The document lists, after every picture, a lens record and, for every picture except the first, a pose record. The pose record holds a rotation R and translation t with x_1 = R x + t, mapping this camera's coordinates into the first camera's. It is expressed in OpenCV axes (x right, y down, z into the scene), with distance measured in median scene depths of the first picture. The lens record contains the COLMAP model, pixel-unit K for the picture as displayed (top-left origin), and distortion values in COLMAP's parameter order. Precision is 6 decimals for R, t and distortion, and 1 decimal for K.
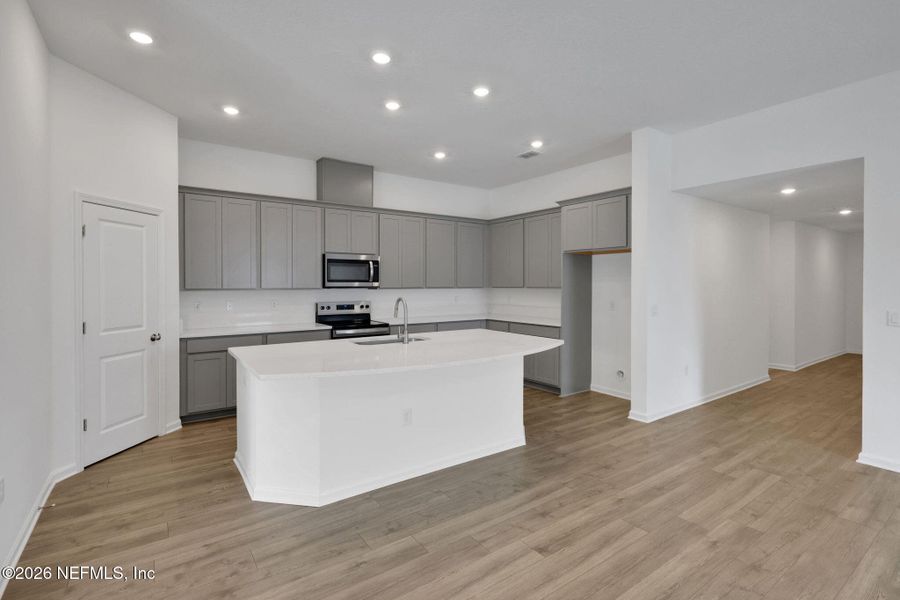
lens RADIAL K [[420.3, 0, 461.2], [0, 420.3, 293.4], [0, 0, 1]] dist [-0.003918, 0.000027]
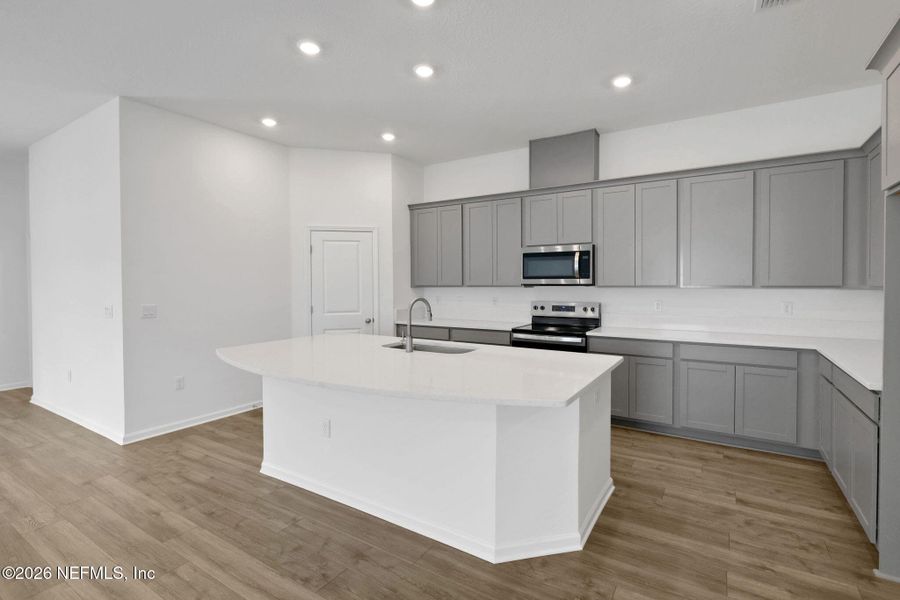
lens RADIAL K [[420.3, 0, 451.1], [0, 420.3, 293.5], [0, 0, 1]] dist [-0.003918, 0.000027]
pose [[0.372567, 0.022866, -0.927724, 0.482824], [-0.016784, 0.999699, 0.017899, -0.009998], [0.927853, 0.008903, 0.372839, 0.545059]]
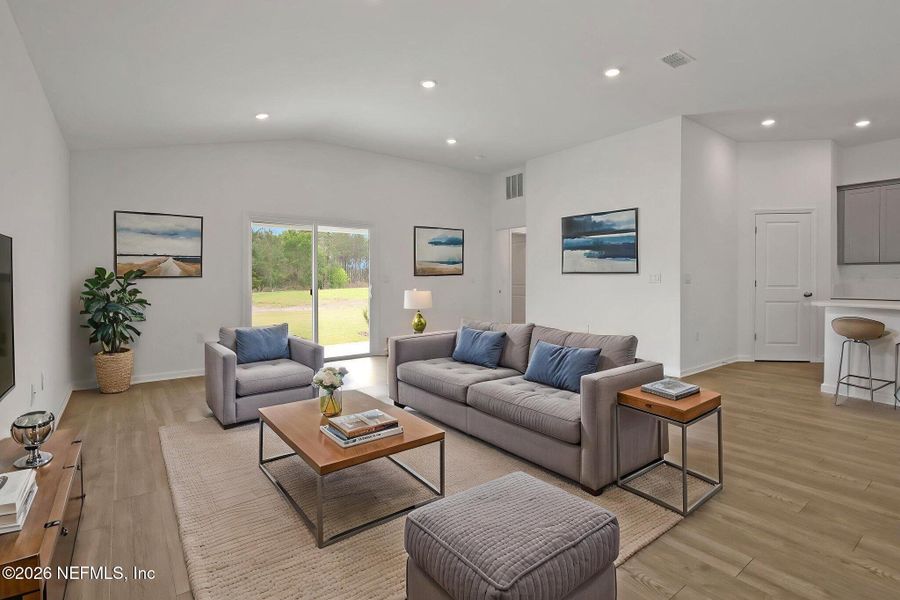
lens RADIAL K [[420.3, 0, 442.5], [0, 420.3, 279.5], [0, 0, 1]] dist [-0.003918, 0.000027]
pose [[0.010892, -0.001529, -0.999940, 0.552777], [-0.020764, 0.999783, -0.001755, 0.059639], [0.999725, 0.020782, 0.010858, -0.232530]]
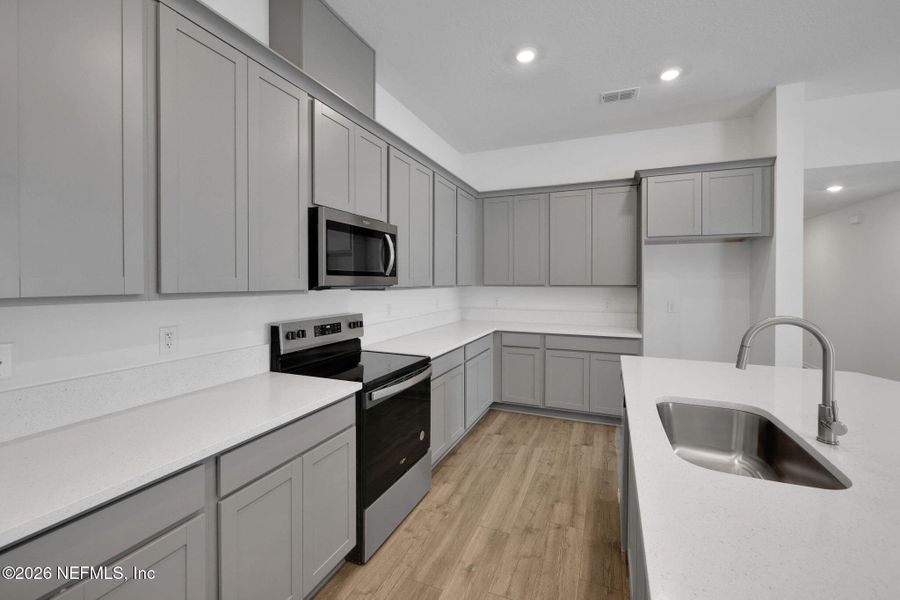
lens RADIAL K [[382.5, 0, 467.7], [0, 382.5, 288.3], [0, 0, 1]] dist [-0.011806, 0.000908]
pose [[0.858762, -0.008409, 0.512305, -0.411674], [0.009603, 0.999954, 0.000316, -0.013321], [-0.512284, 0.004648, 0.858804, 0.632610]]
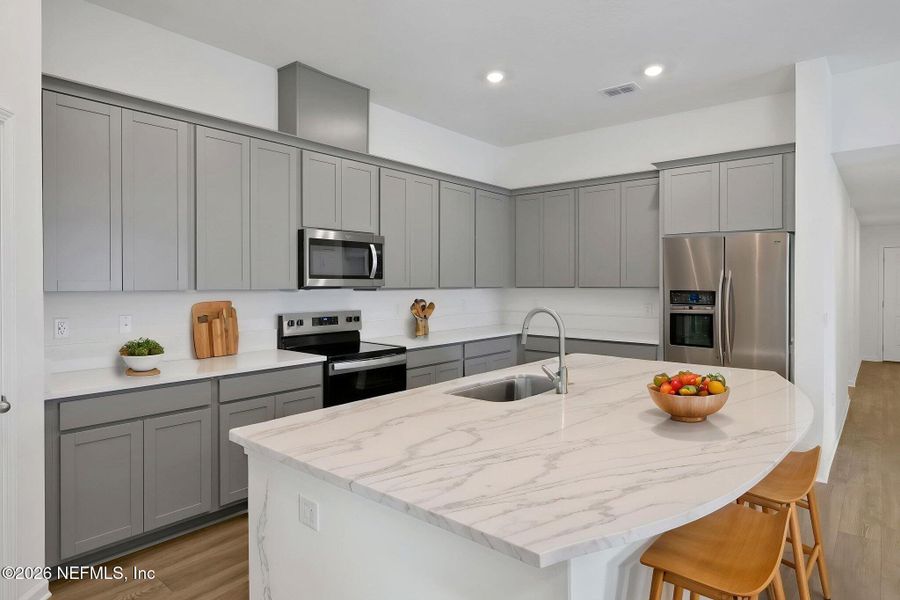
lens RADIAL K [[515.1, 0, 473.3], [0, 515.1, 290.4], [0, 0, 1]] dist [-0.011444, -0.000142]
pose [[0.970067, -0.002261, 0.242827, -0.285106], [0.003788, 0.999976, -0.005821, -0.006066], [-0.242808, 0.006567, 0.970052, 0.279832]]
